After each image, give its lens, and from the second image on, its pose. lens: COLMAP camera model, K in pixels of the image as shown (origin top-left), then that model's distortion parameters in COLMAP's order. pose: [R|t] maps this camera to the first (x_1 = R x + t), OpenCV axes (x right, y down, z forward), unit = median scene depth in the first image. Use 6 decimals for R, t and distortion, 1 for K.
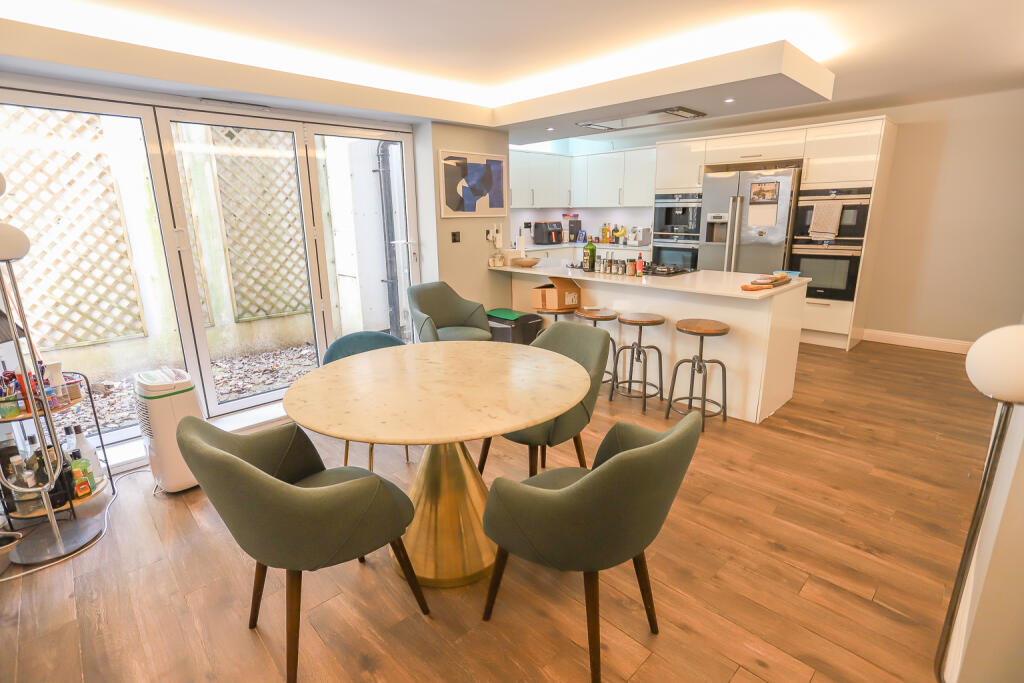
lens RADIAL K [[496.2, 0, 508.7], [0, 496.2, 335.3], [0, 0, 1]] dist [-0.011837, 0.002773]
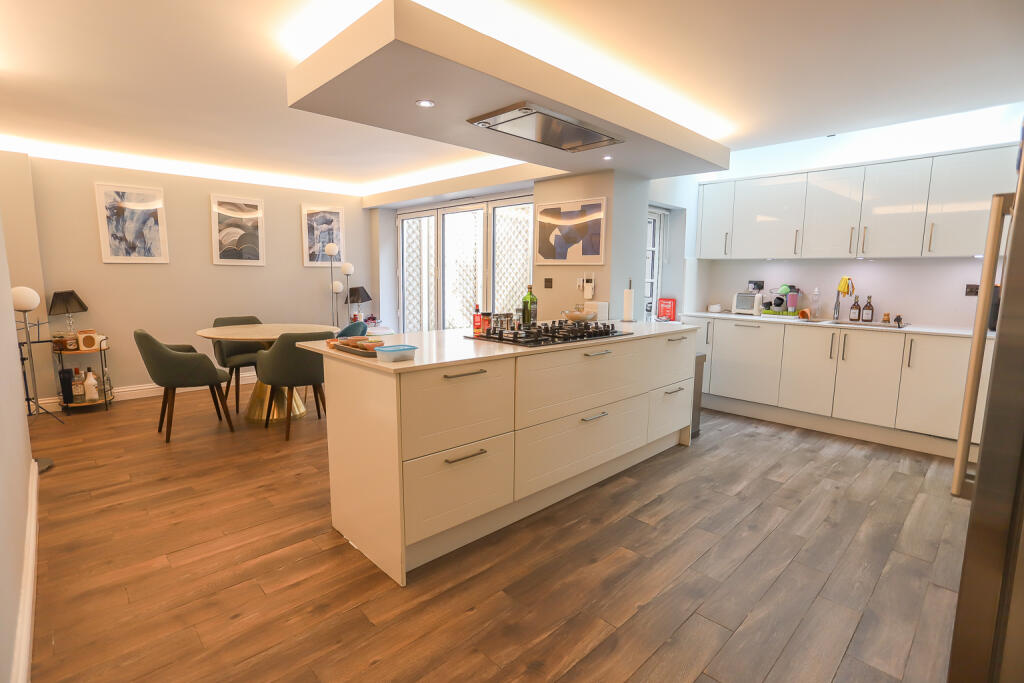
lens RADIAL K [[496.2, 0, 507.7], [0, 496.2, 344.6], [0, 0, 1]] dist [-0.011837, 0.002773]
pose [[-0.019617, 0.150887, -0.988356, 0.983641], [-0.255182, 0.955050, 0.150867, -0.217403], [0.966694, 0.255170, 0.019769, 0.959663]]
